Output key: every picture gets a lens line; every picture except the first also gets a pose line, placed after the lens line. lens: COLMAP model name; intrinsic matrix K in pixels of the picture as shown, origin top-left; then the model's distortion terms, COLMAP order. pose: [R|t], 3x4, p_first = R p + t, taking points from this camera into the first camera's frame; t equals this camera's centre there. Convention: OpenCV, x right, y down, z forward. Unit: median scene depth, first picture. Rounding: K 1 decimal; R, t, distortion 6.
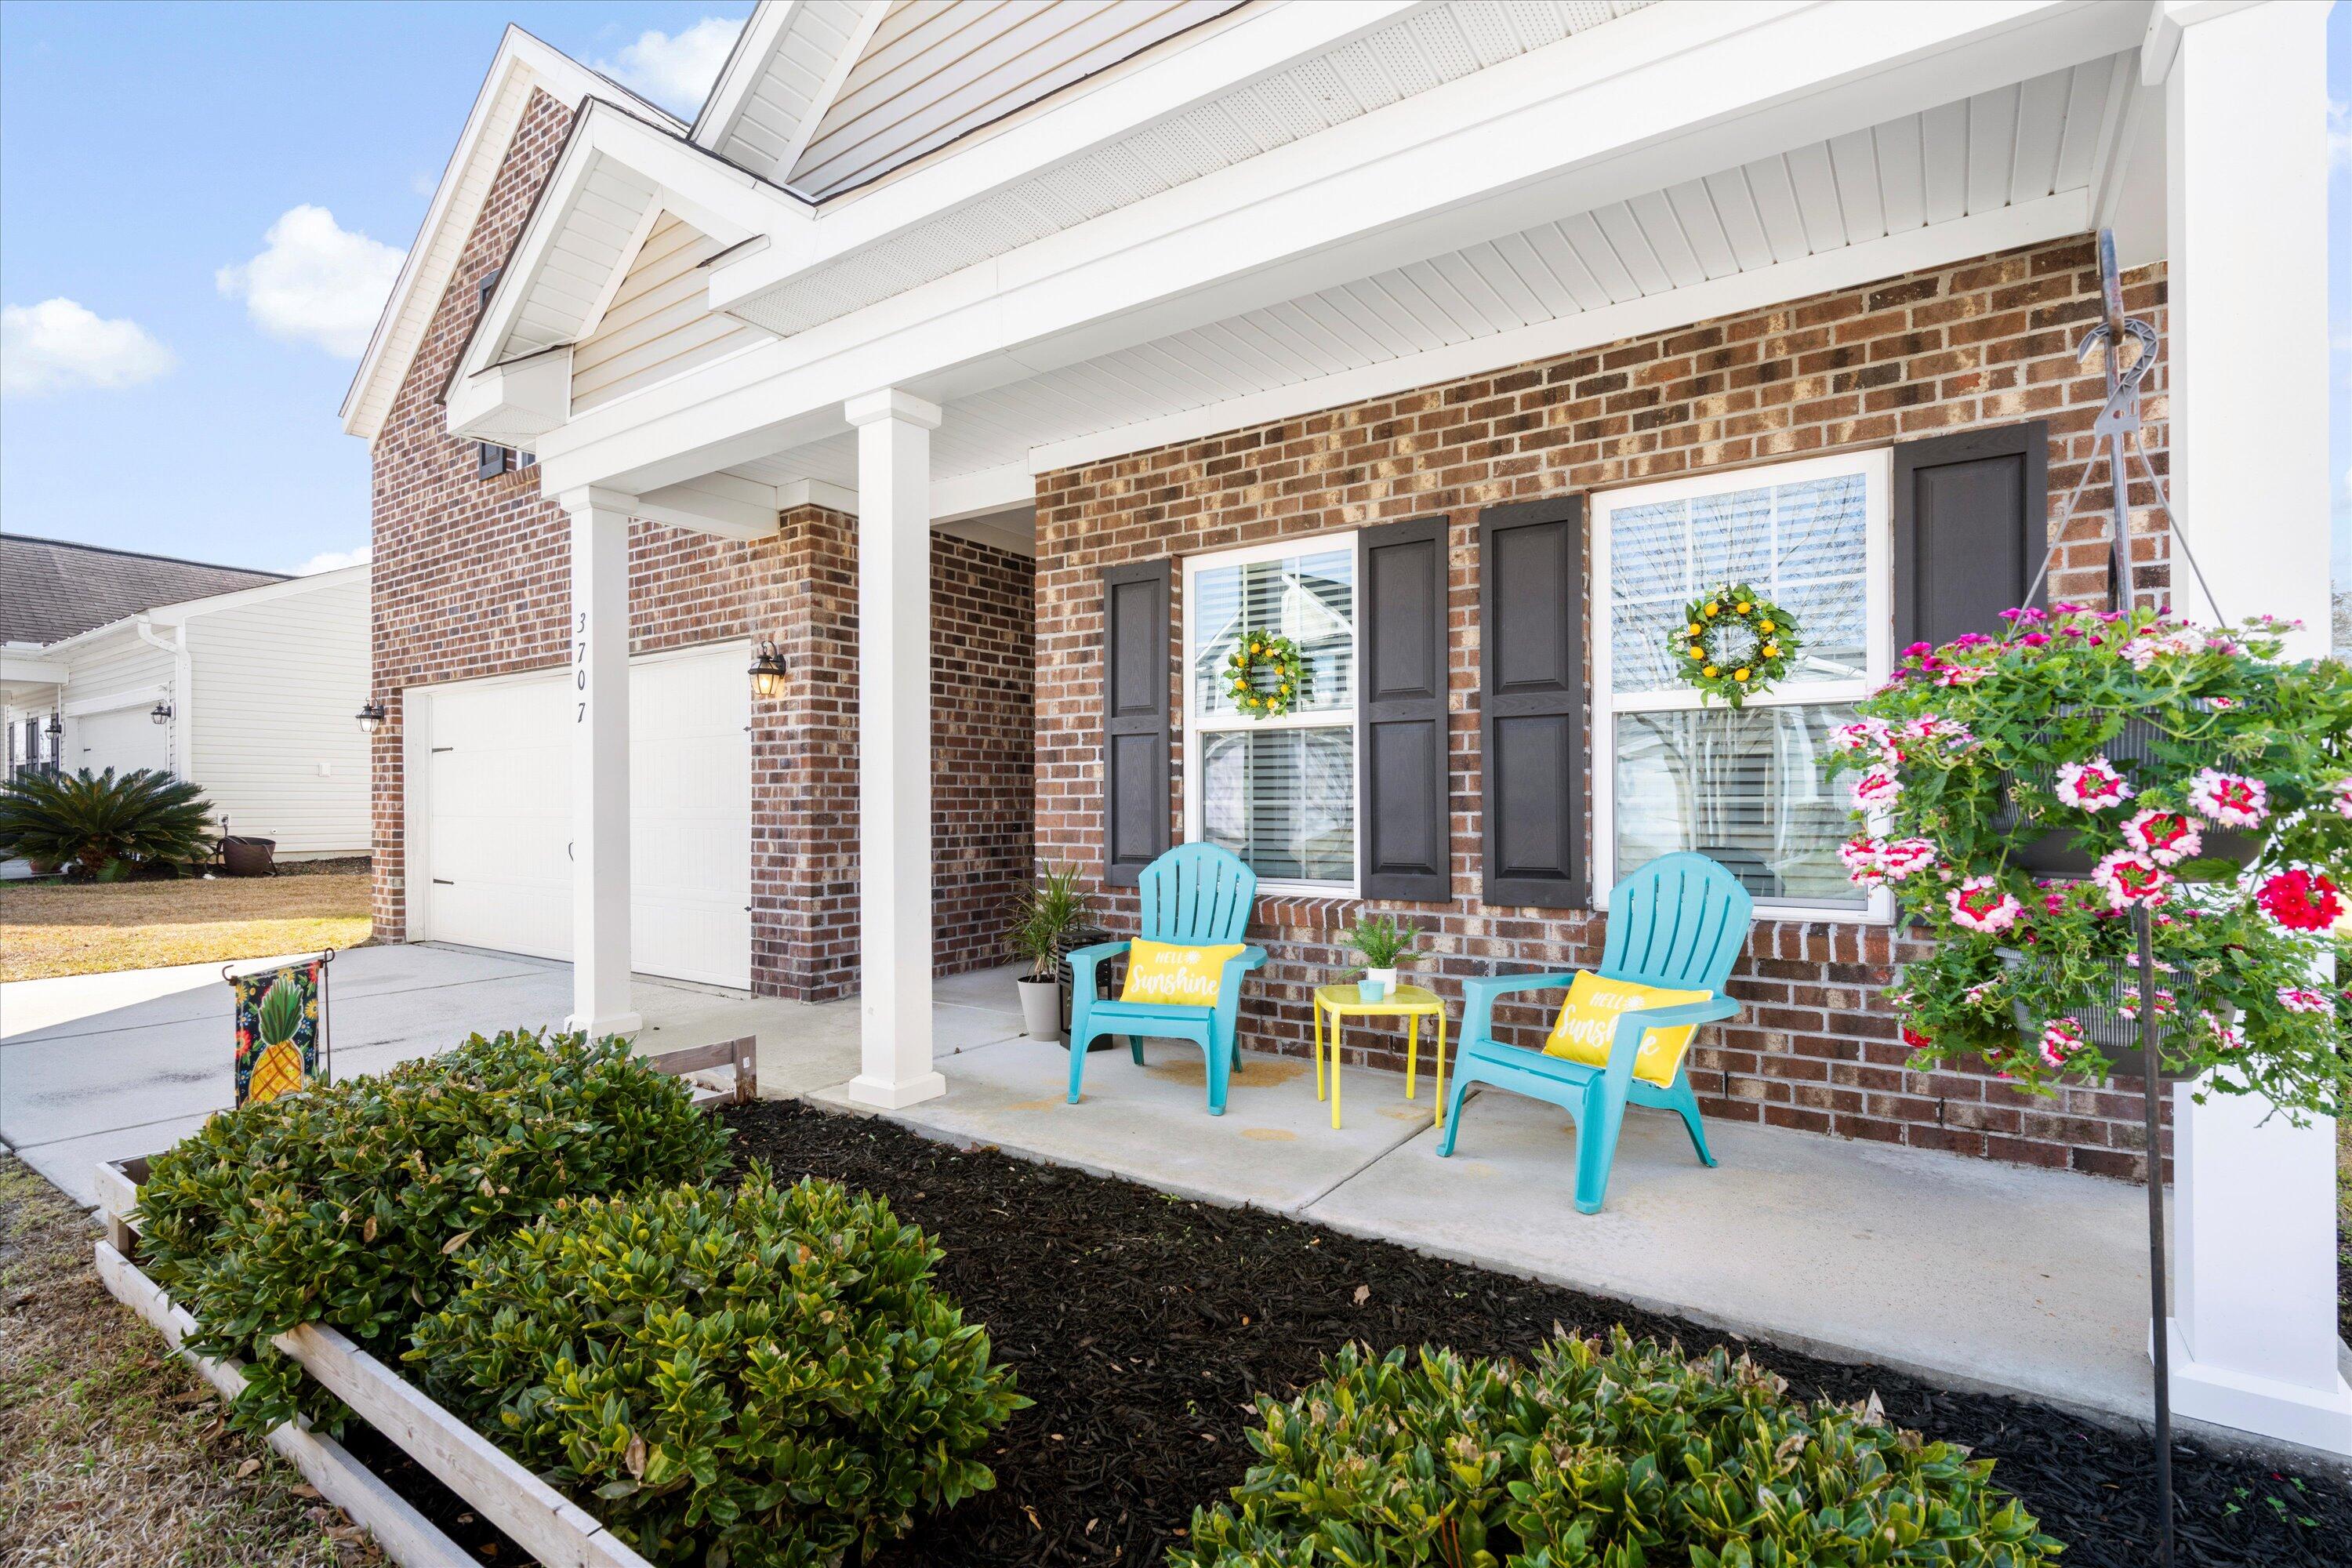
lens RADIAL K [[1070.1, 0, 1176.9], [0, 1070.1, 786.1], [0, 0, 1]] dist [-0.005094, 0.000652]
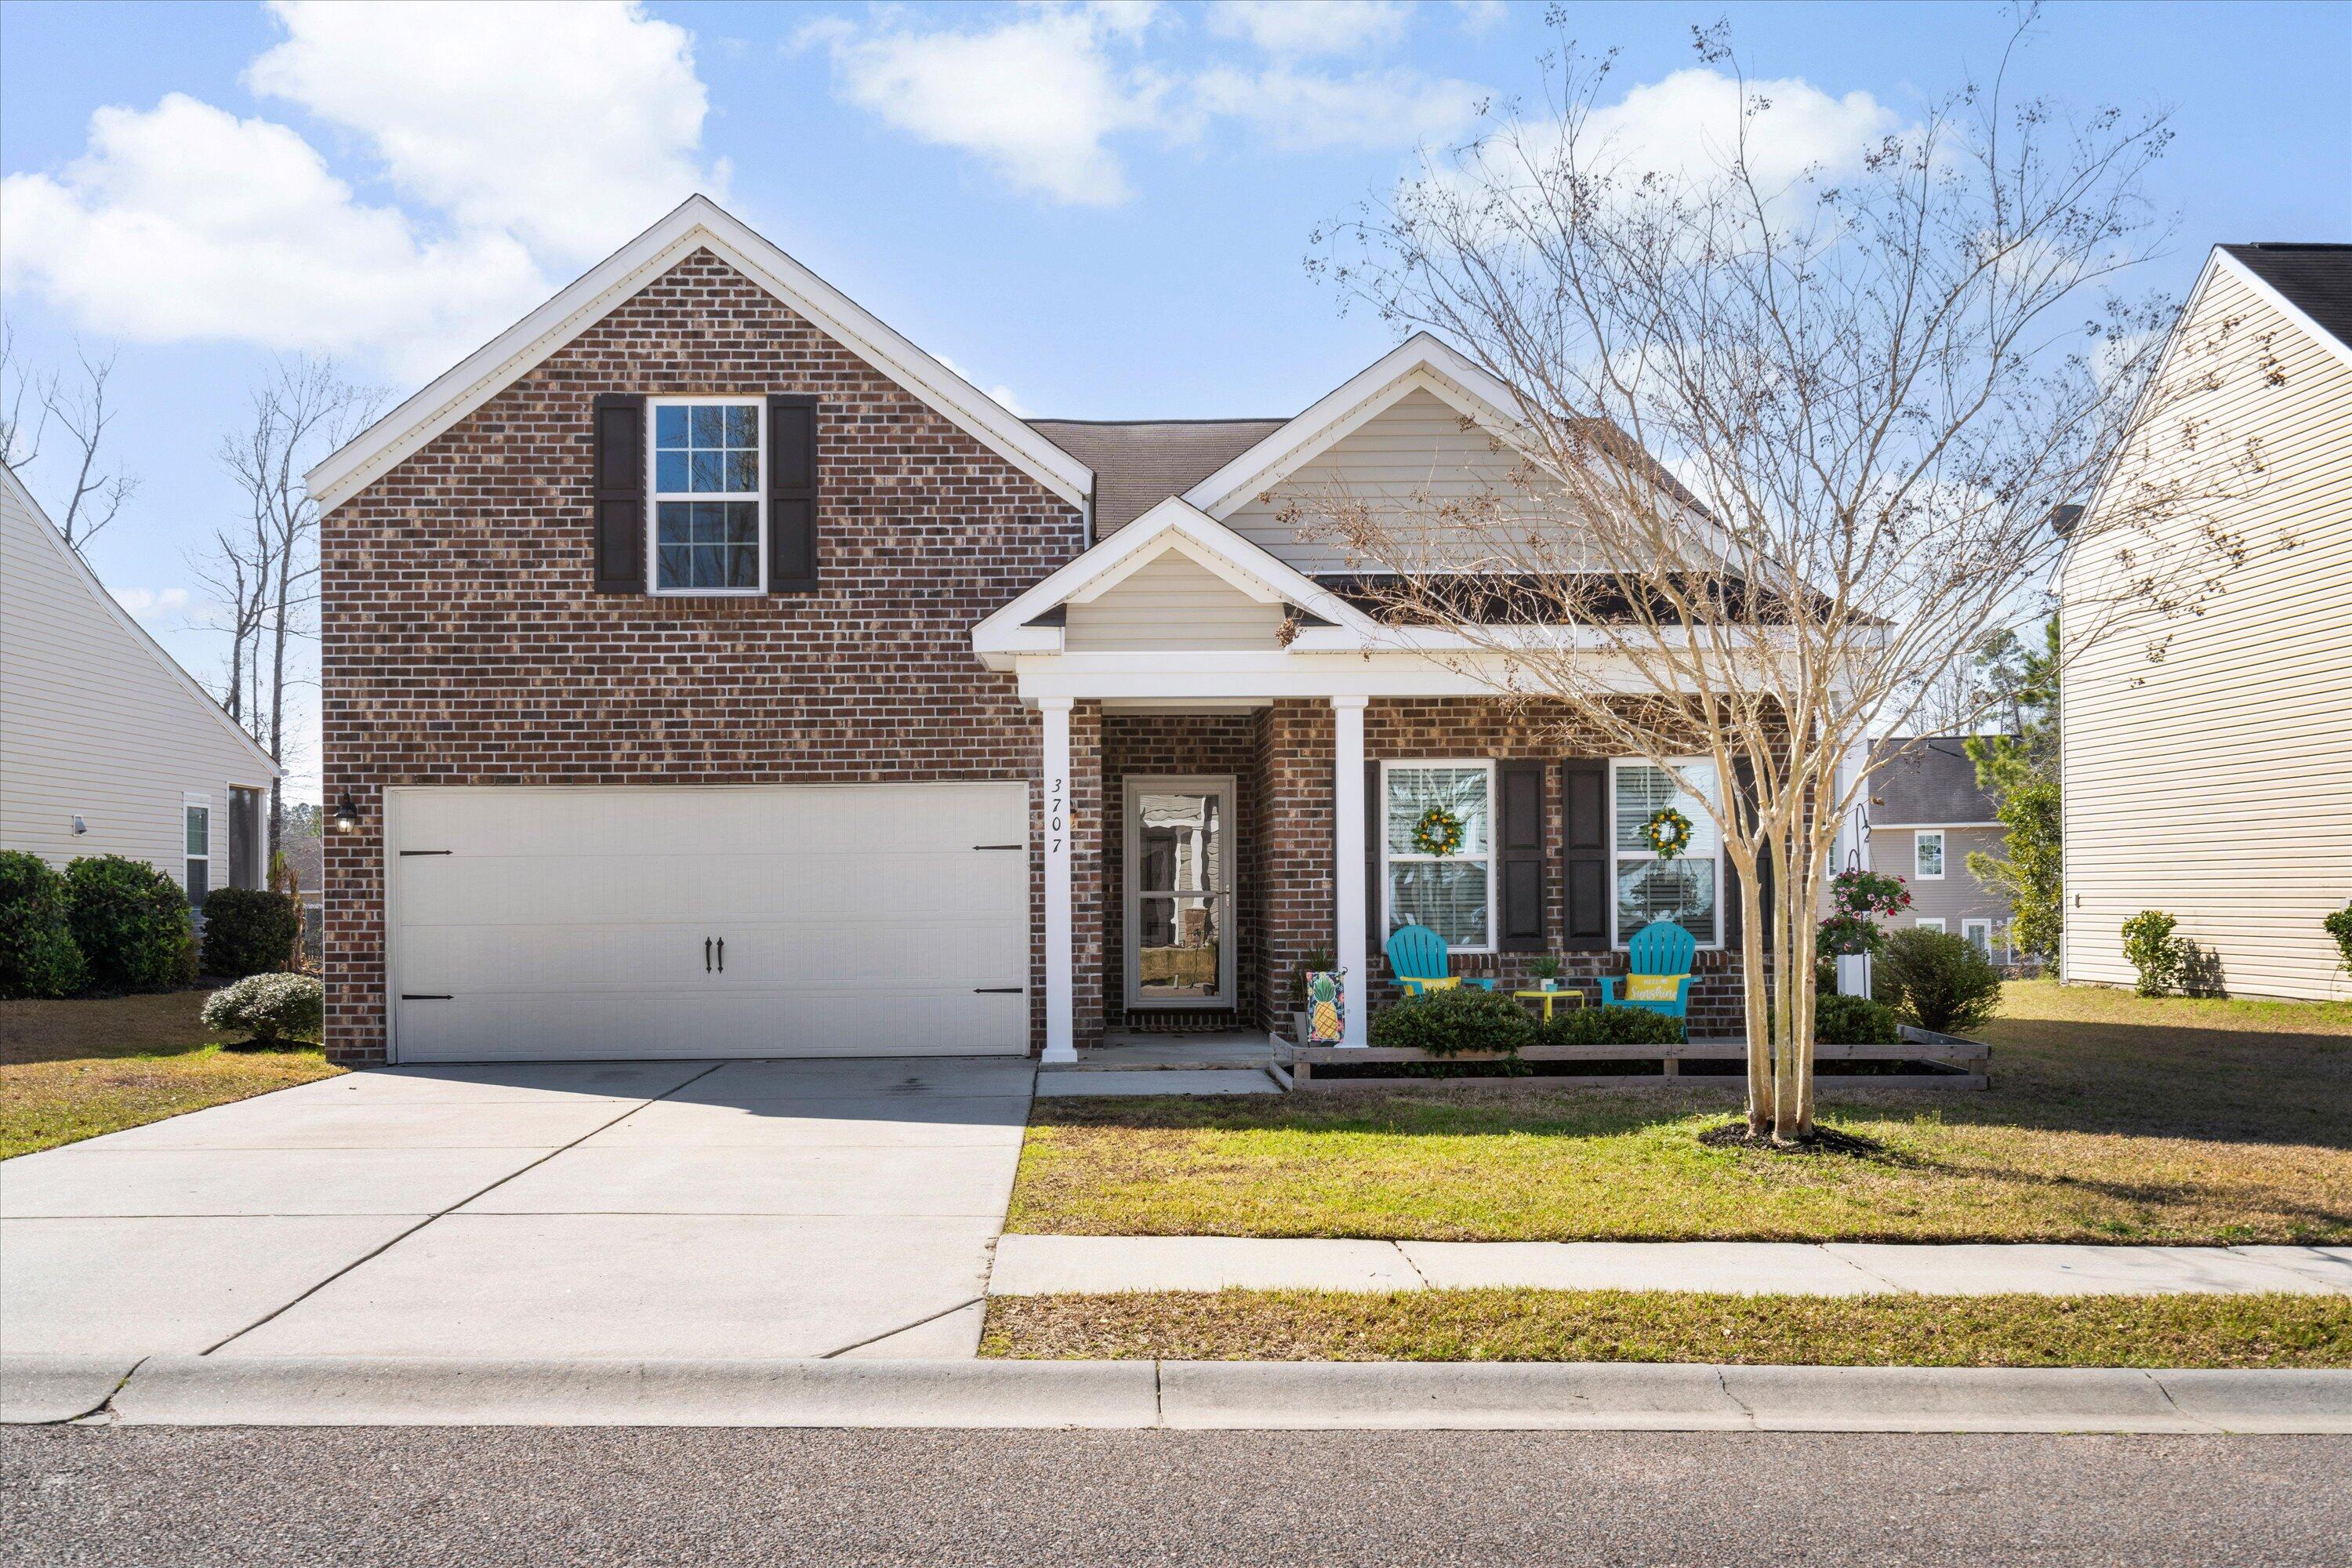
lens RADIAL K [[2318.7, 0, 1175.3], [0, 2318.7, 801.7], [0, 0, 1]] dist [0.007862, 0.000000]
pose [[0.808988, 0.023406, 0.587359, -2.715192], [-0.000261, 0.999221, -0.039460, -0.000542], [-0.587826, 0.031770, 0.808364, -2.008858]]
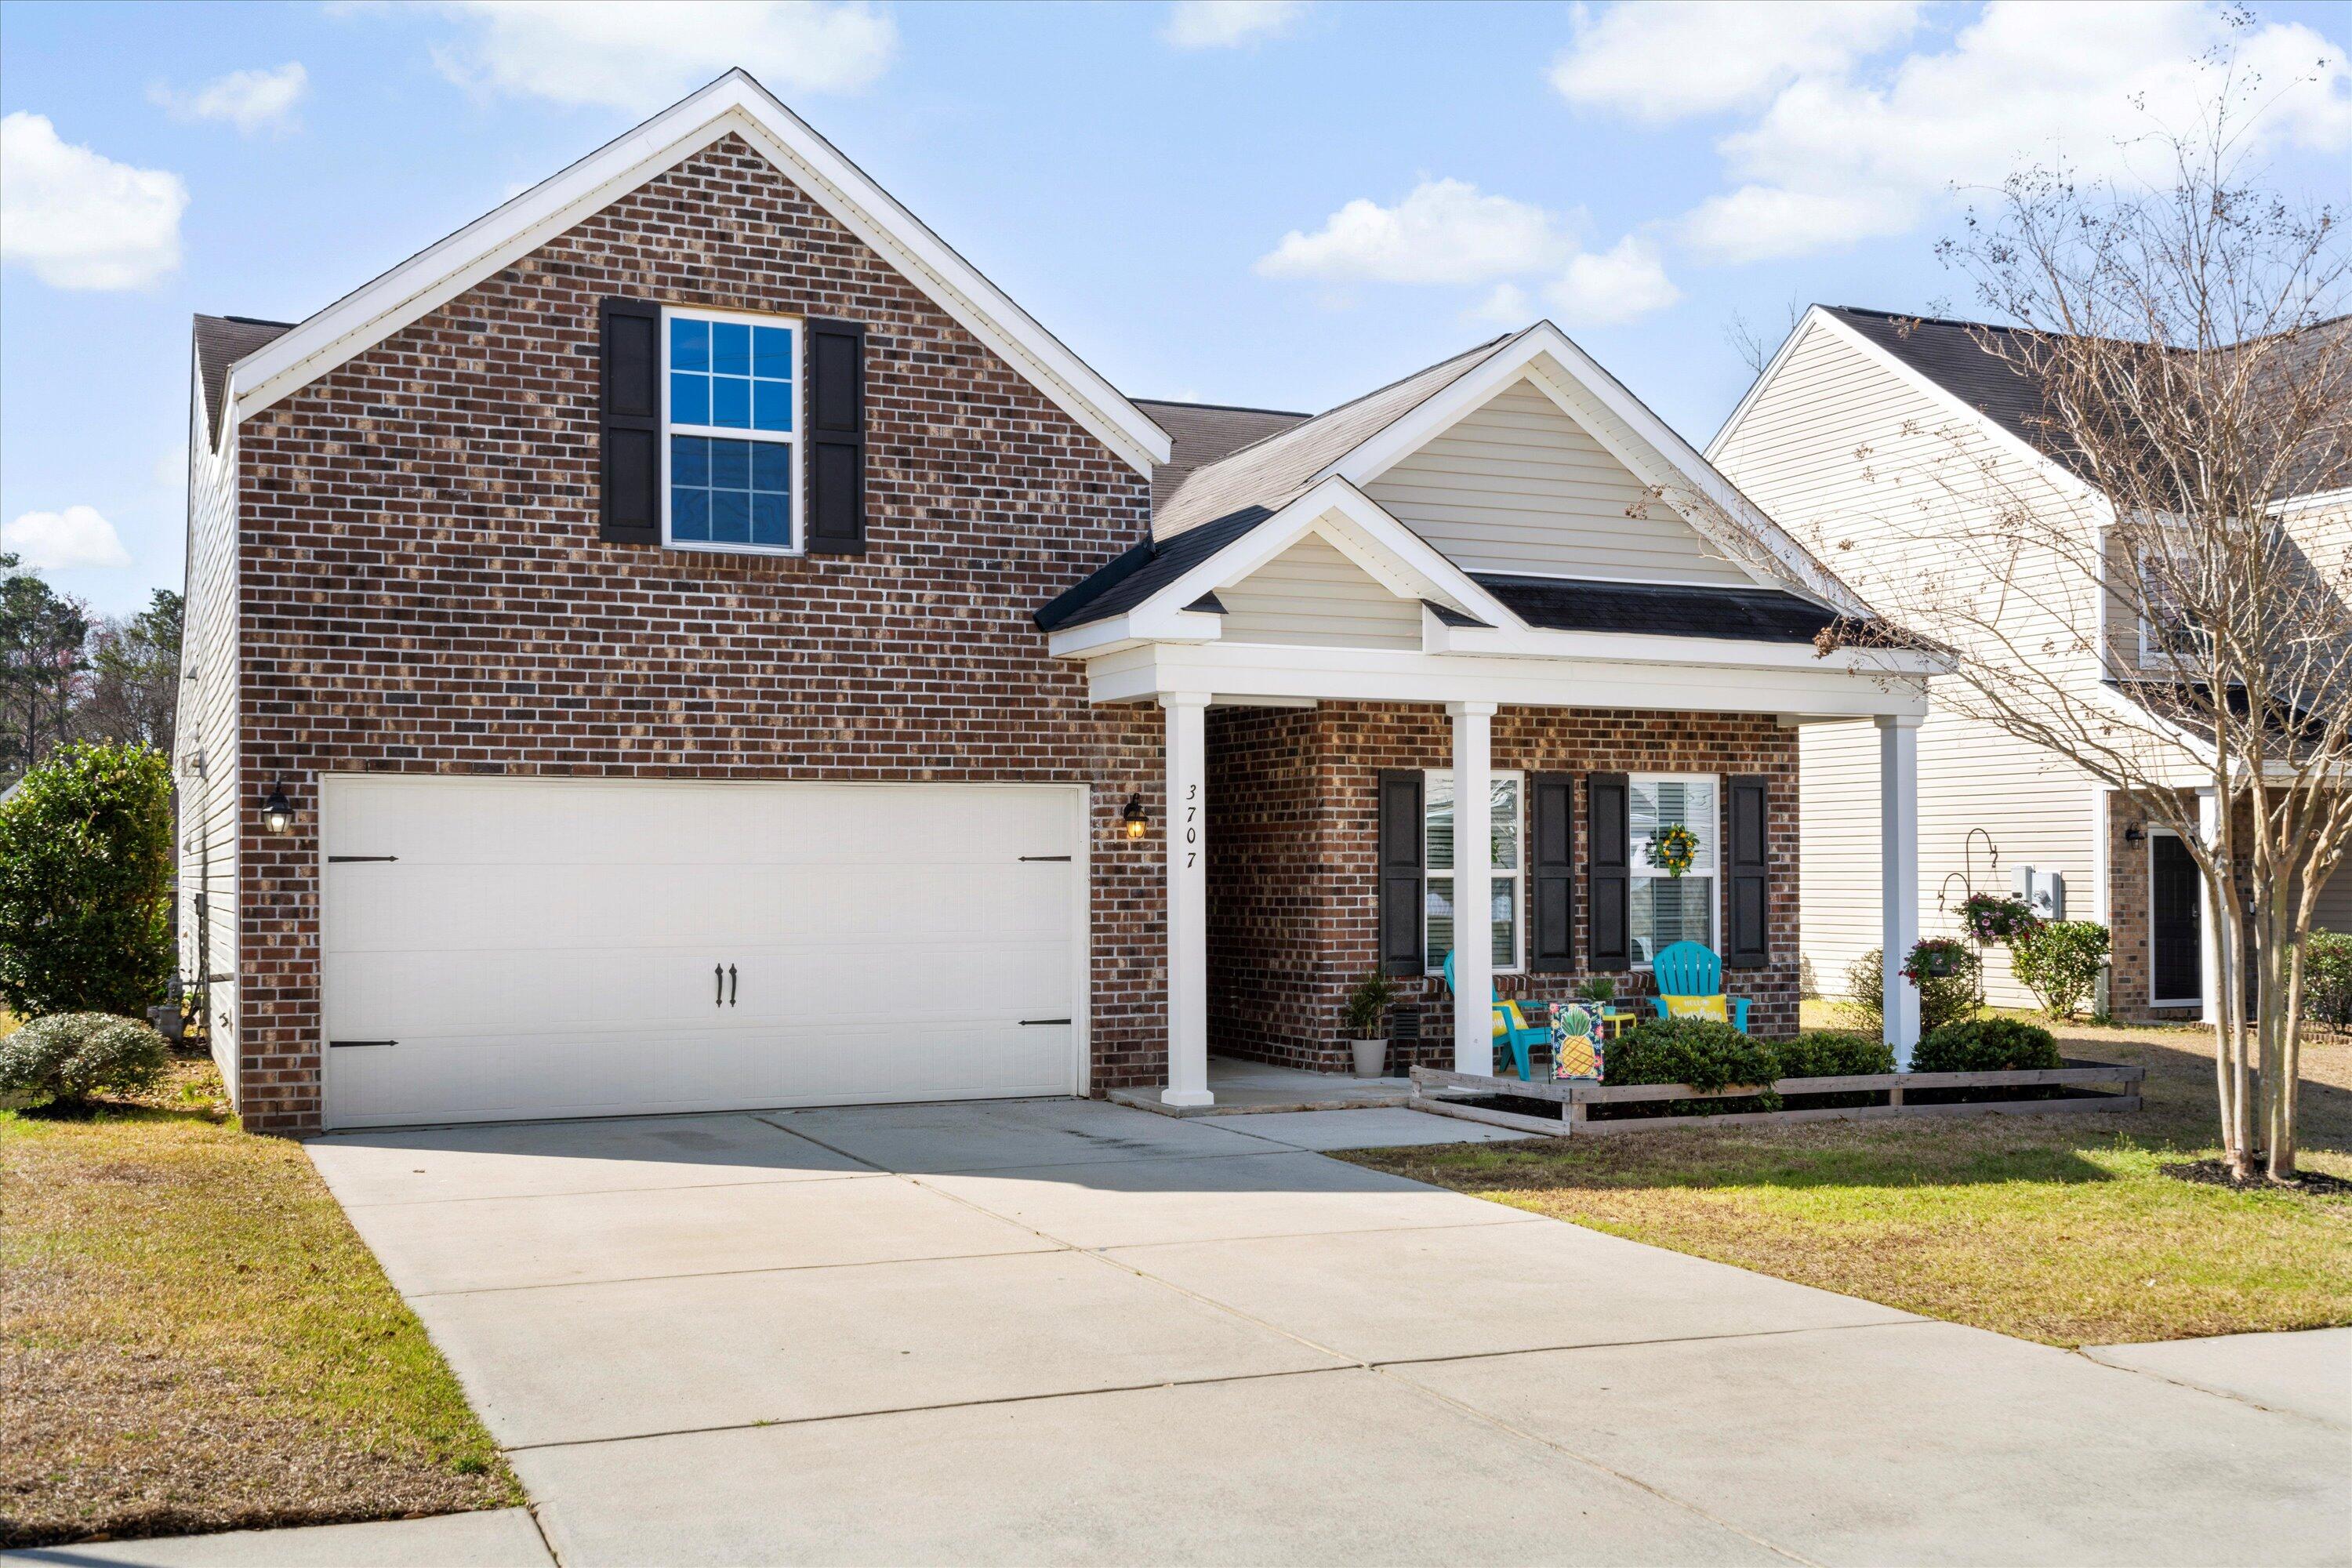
lens RADIAL K [[2318.7, 0, 1171.5], [0, 2318.7, 778.1], [0, 0, 1]] dist [0.007862, 0.000000]
pose [[0.527649, 0.041777, 0.848435, -3.503690], [-0.006542, 0.998960, -0.045120, -0.045065], [-0.849437, 0.018257, 0.527374, -0.577755]]
